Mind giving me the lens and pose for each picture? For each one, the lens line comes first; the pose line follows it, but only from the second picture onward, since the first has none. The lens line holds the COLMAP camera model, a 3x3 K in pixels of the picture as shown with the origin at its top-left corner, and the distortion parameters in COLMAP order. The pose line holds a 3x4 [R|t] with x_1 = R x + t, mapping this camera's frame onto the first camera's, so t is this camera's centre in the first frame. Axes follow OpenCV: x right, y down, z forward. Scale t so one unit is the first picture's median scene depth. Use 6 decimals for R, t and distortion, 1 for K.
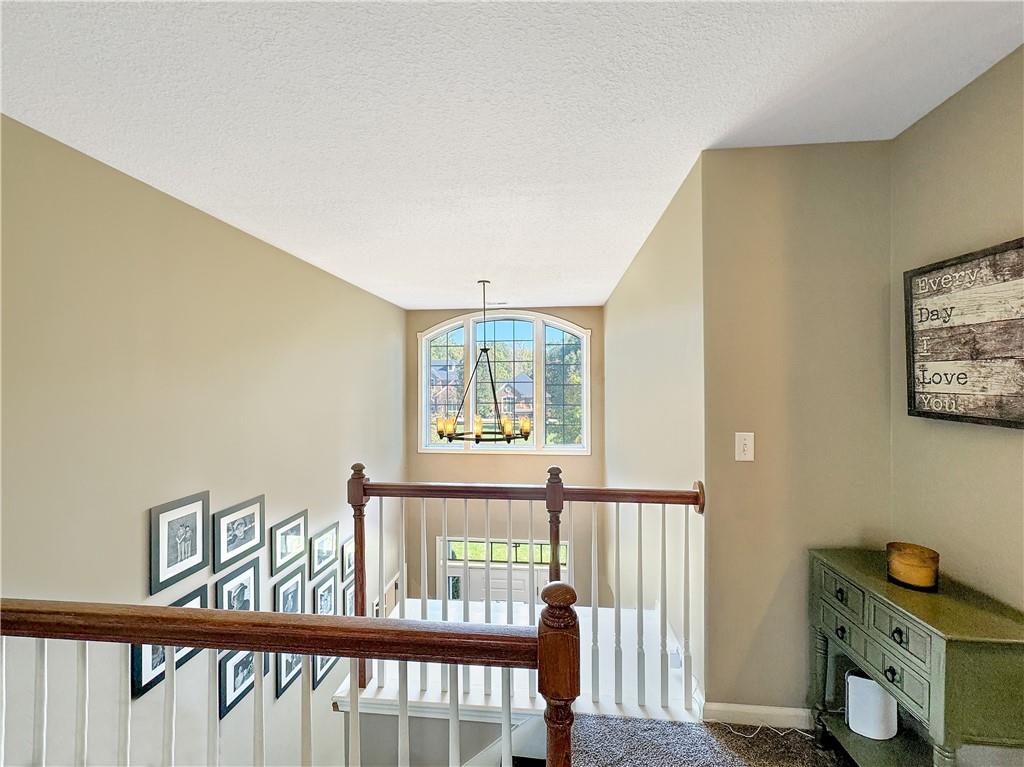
lens RADIAL K [[418.8, 0, 511.6], [0, 418.8, 384.5], [0, 0, 1]] dist [-0.001060, 0.000195]
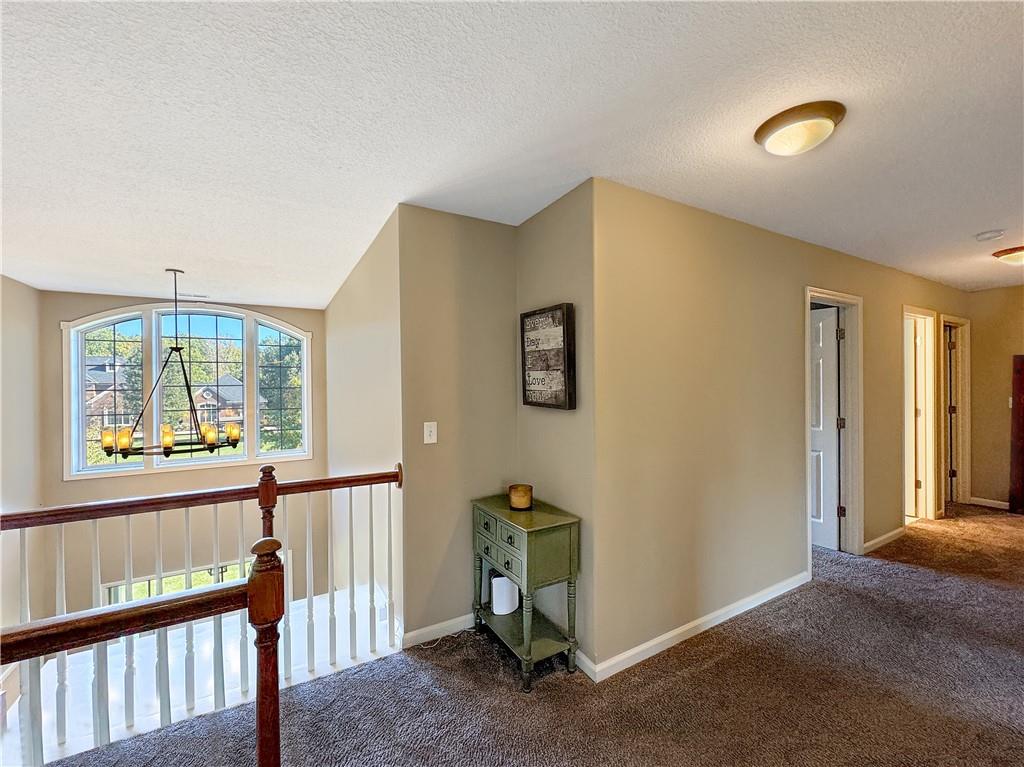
lens RADIAL K [[418.8, 0, 511.6], [0, 418.8, 384.5], [0, 0, 1]] dist [-0.001060, 0.000195]
pose [[0.813457, -0.006243, 0.581591, -0.010522], [0.009709, 0.999949, -0.002845, 0.001516], [-0.581544, 0.007961, 0.813476, -0.249847]]
